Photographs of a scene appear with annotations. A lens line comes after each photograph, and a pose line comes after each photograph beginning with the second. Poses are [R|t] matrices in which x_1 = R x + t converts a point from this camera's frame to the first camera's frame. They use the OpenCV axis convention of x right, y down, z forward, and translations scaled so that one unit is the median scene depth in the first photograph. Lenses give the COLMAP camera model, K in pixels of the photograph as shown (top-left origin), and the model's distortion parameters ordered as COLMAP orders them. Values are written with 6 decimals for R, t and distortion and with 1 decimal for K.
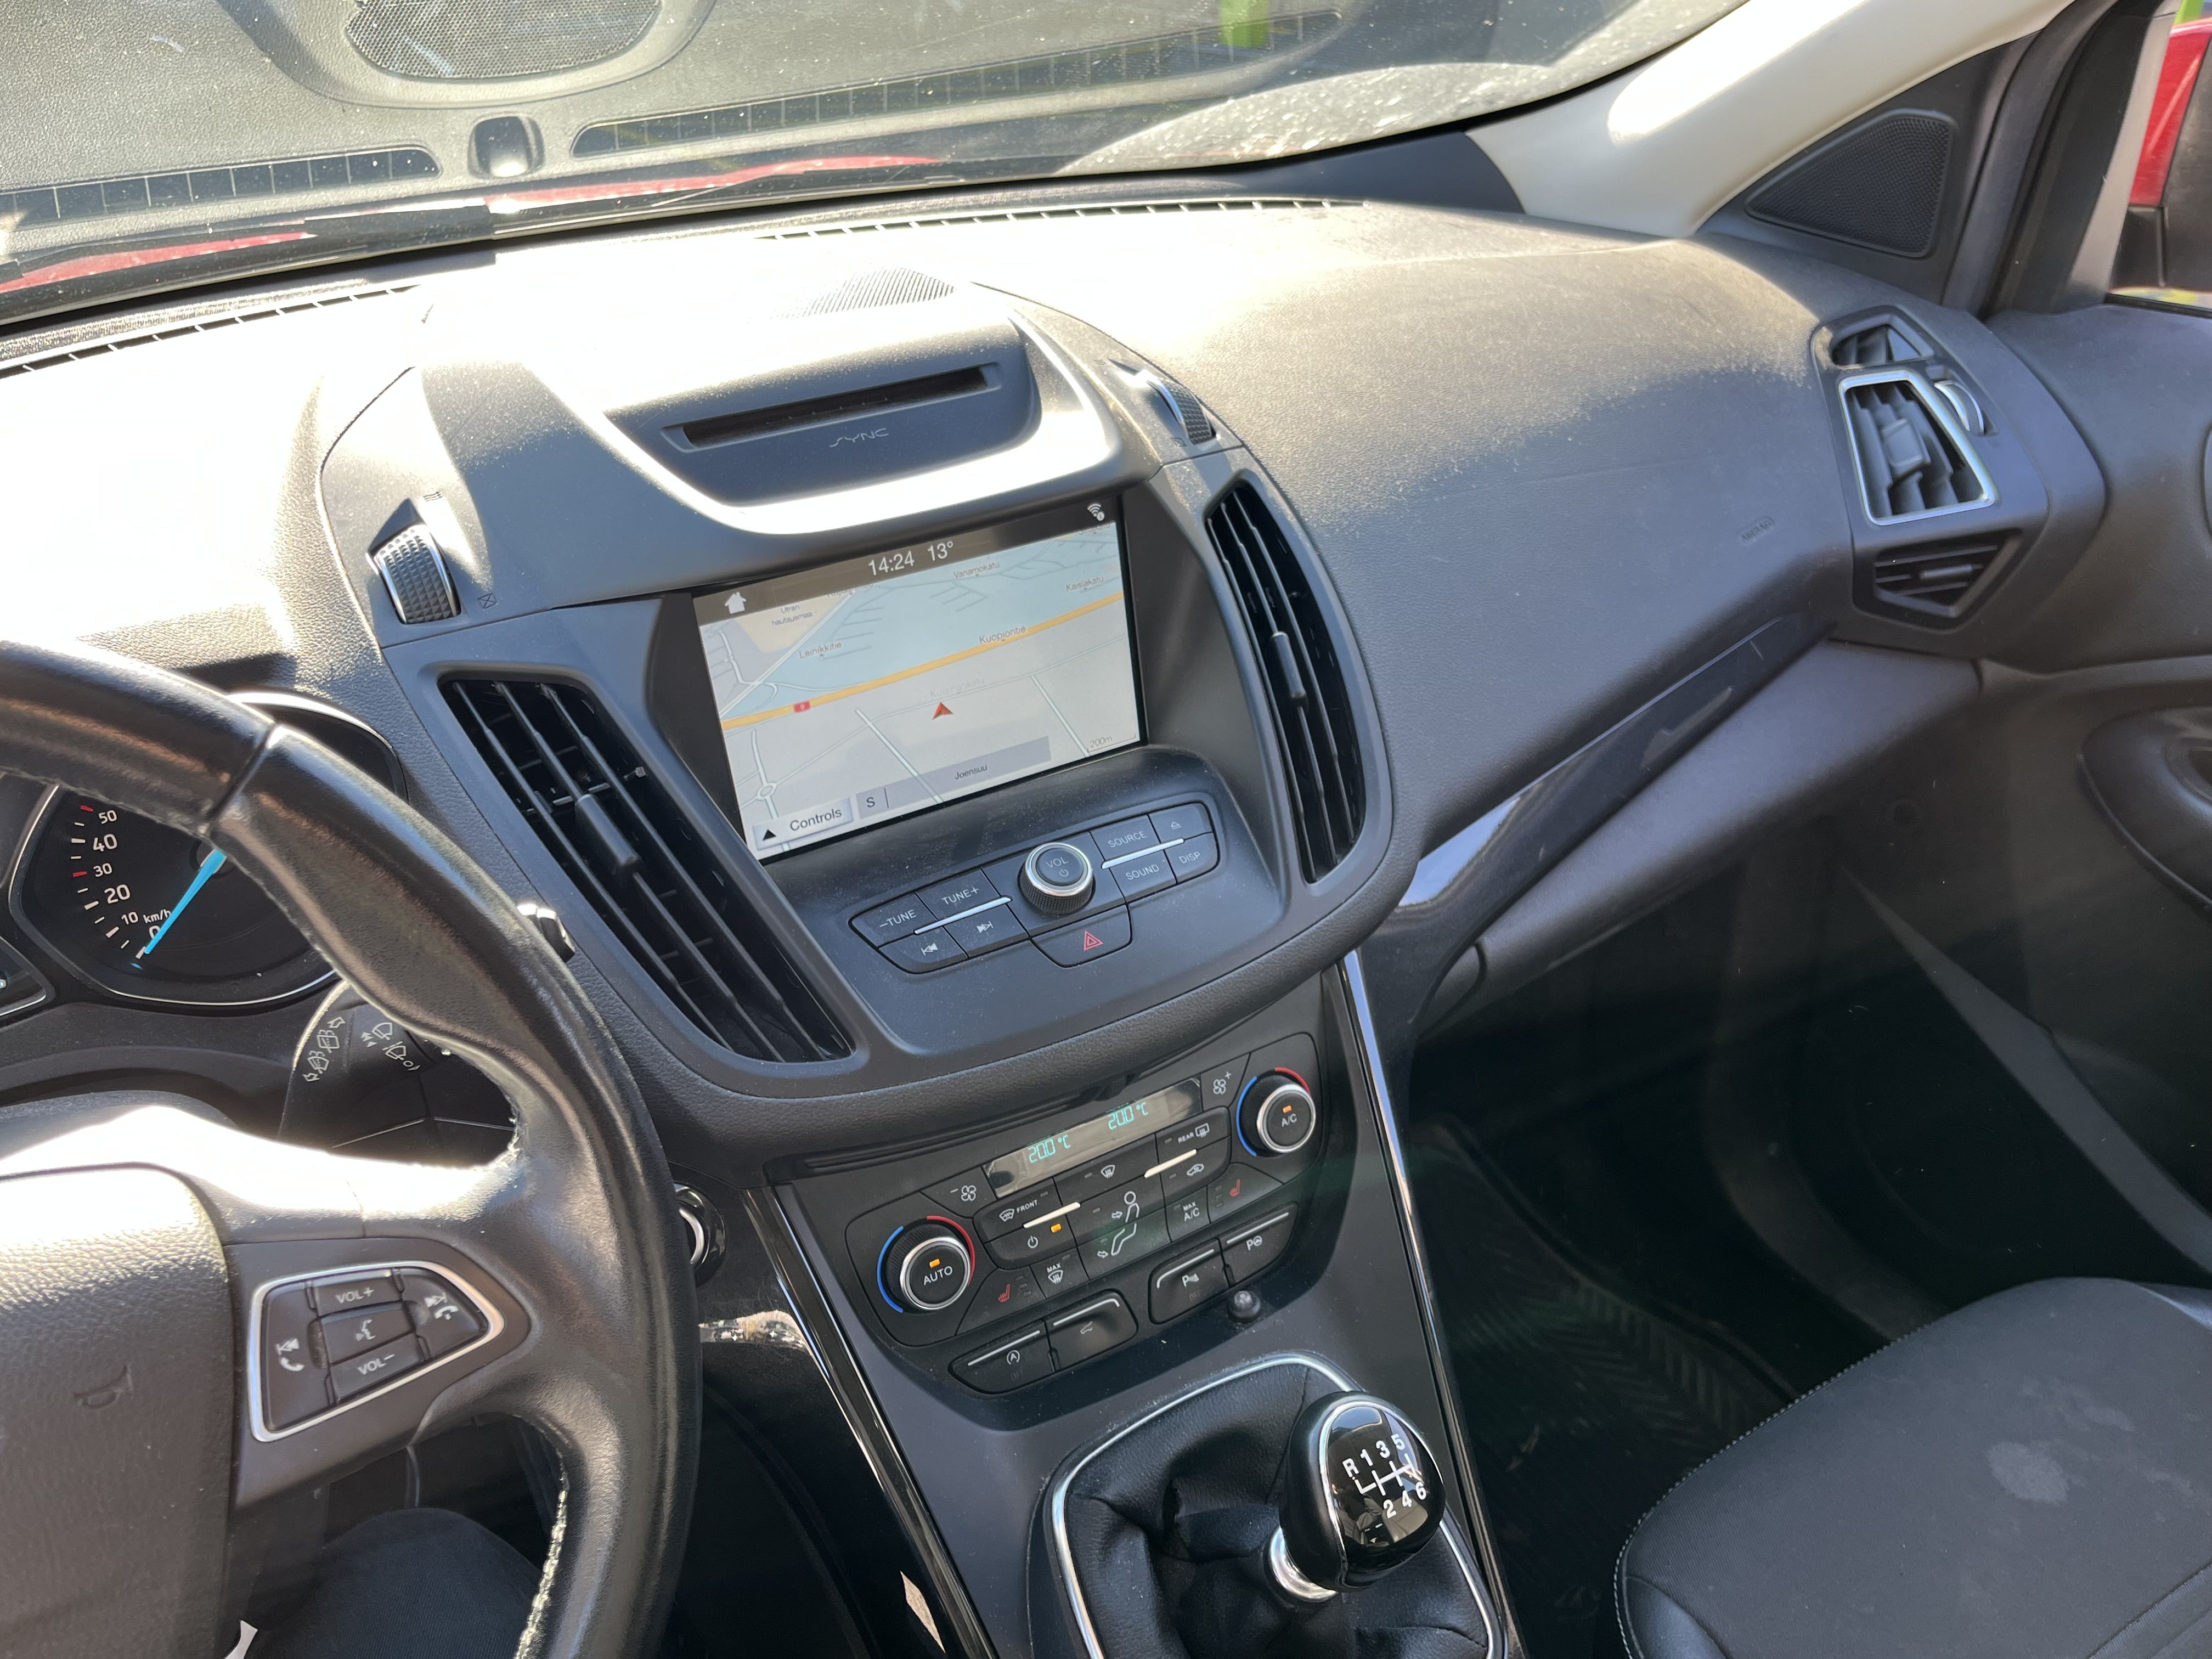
lens RADIAL K [[1674.9, 0, 1106.0], [0, 1674.9, 829.5], [0, 0, 1]] dist [0.085106, -0.135839]
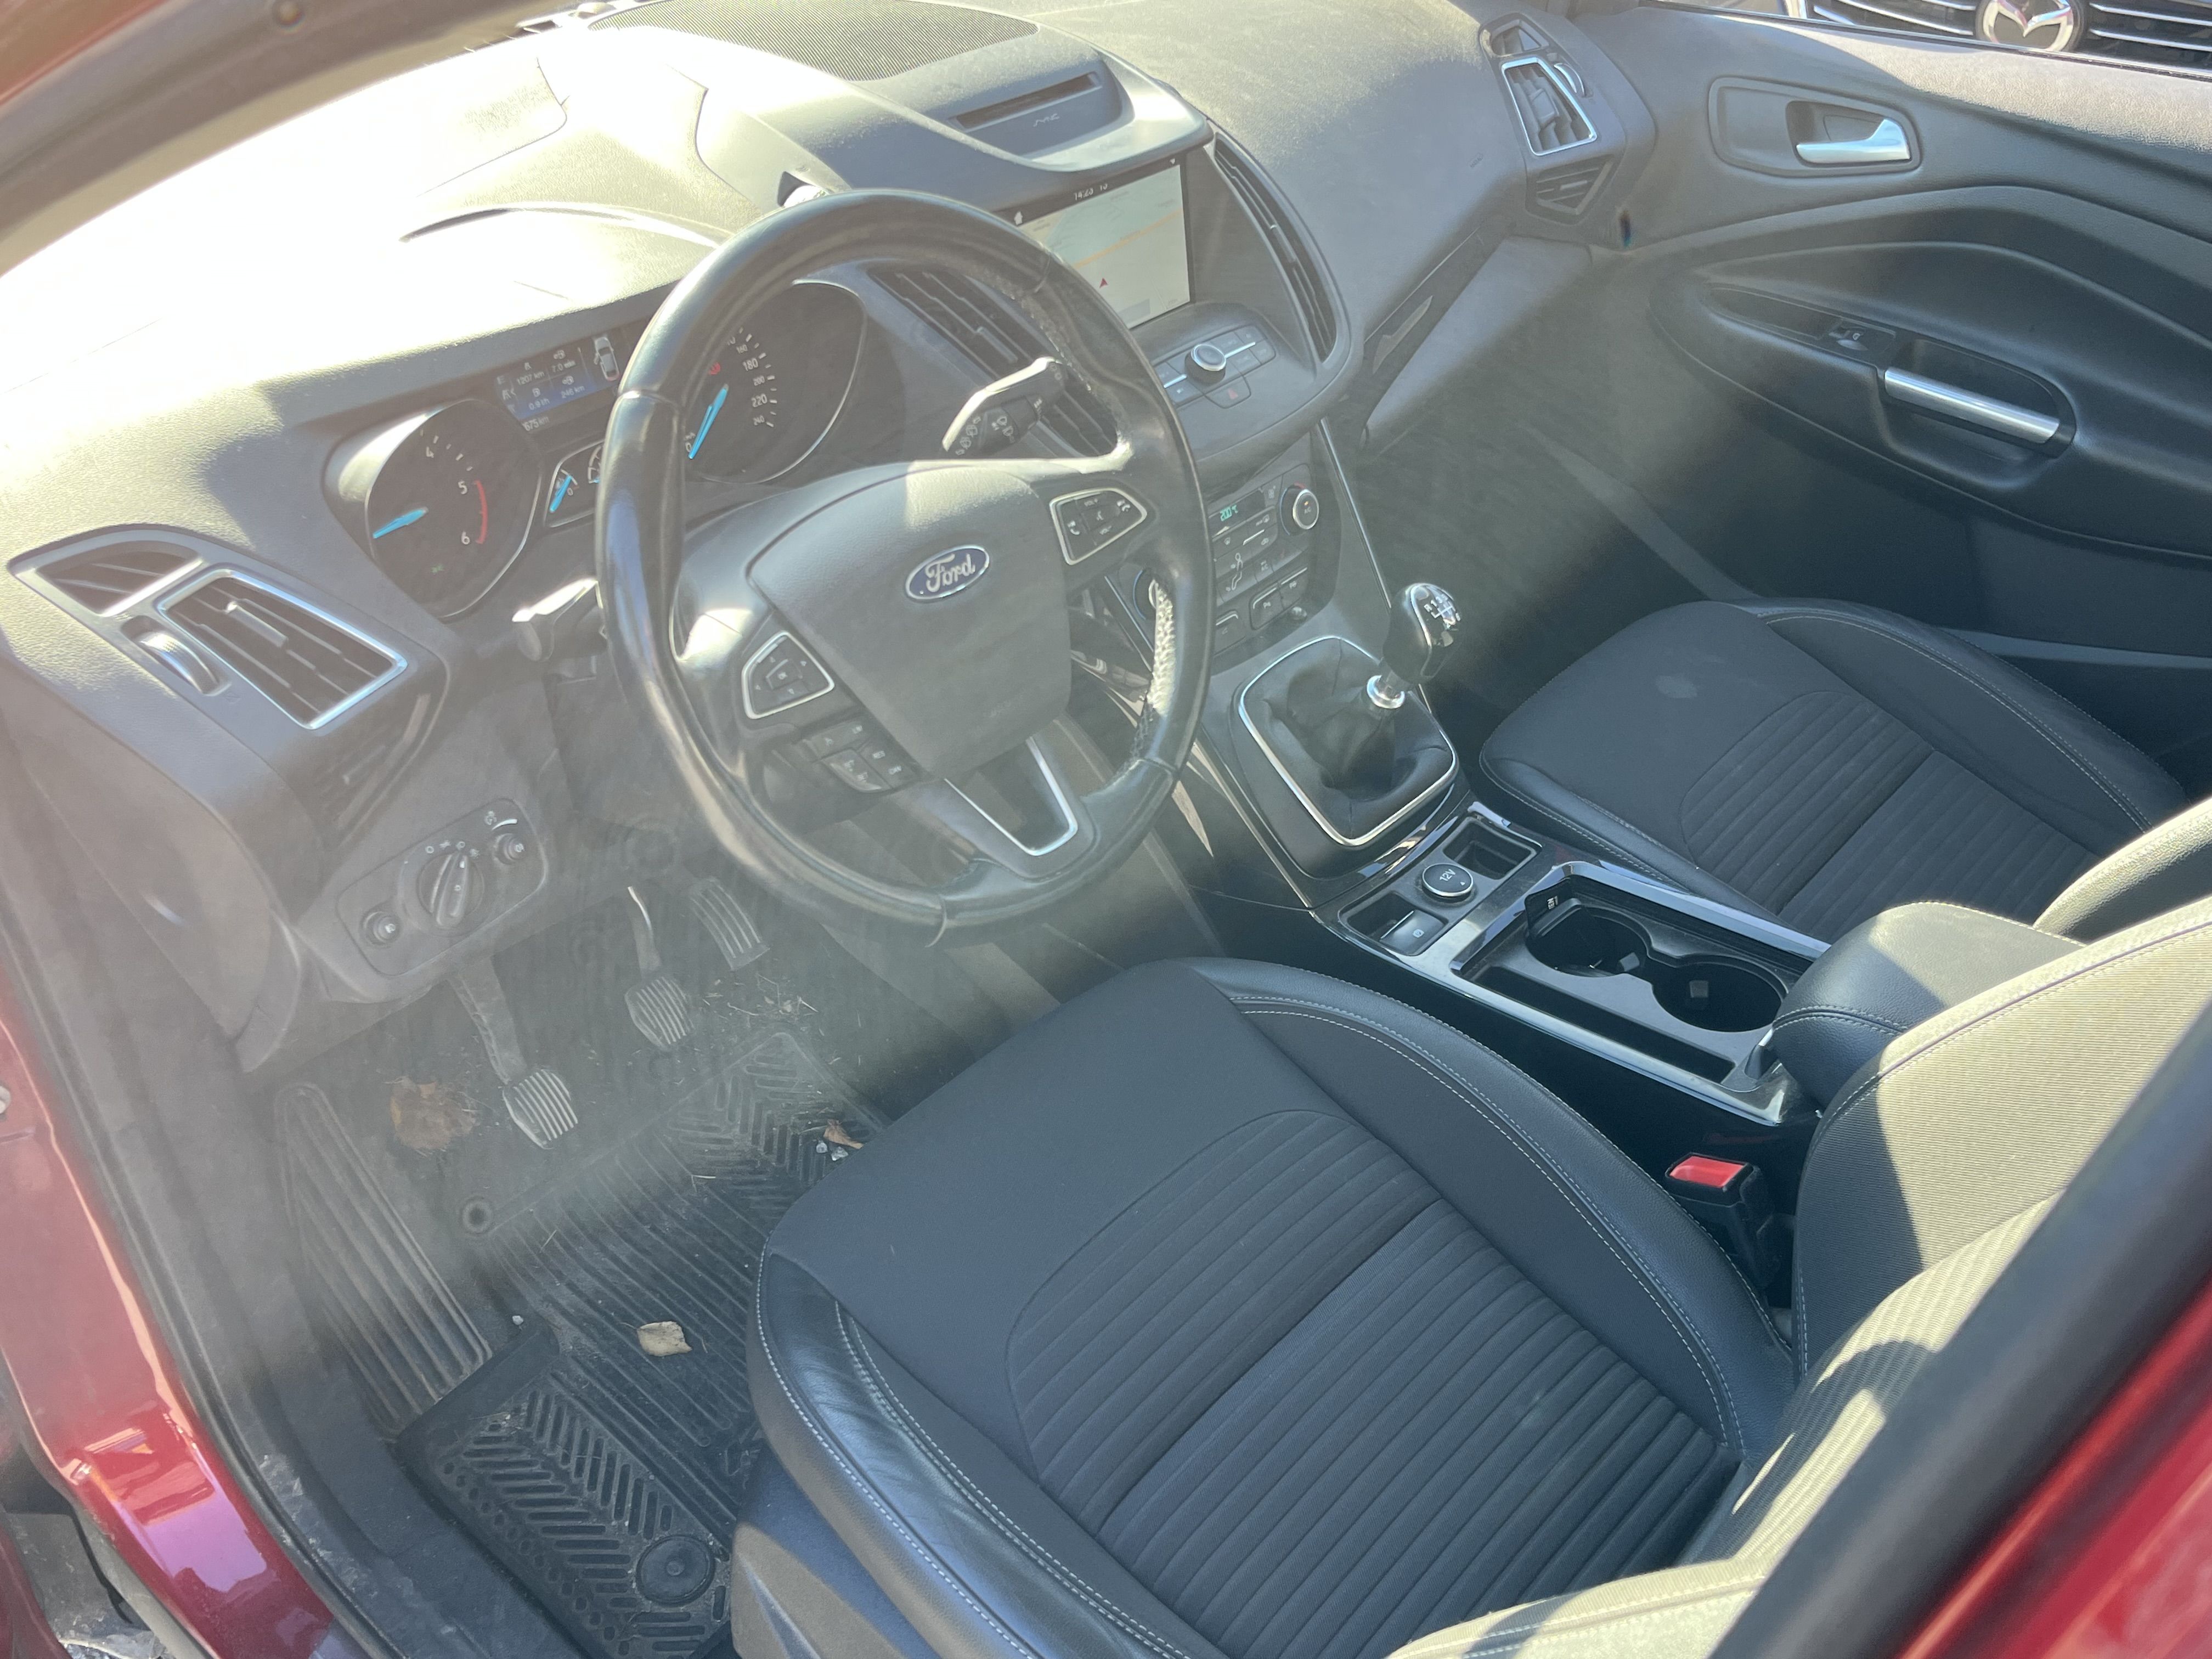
lens RADIAL K [[1958.9, 0, 1106.0], [0, 1958.9, 829.5], [0, 0, 1]] dist [0.000358, -0.003714]
pose [[0.947115, -0.148373, 0.284533, -0.647609], [0.116994, 0.985315, 0.124367, 0.199474], [-0.298807, -0.084501, 0.950565, -0.816253]]
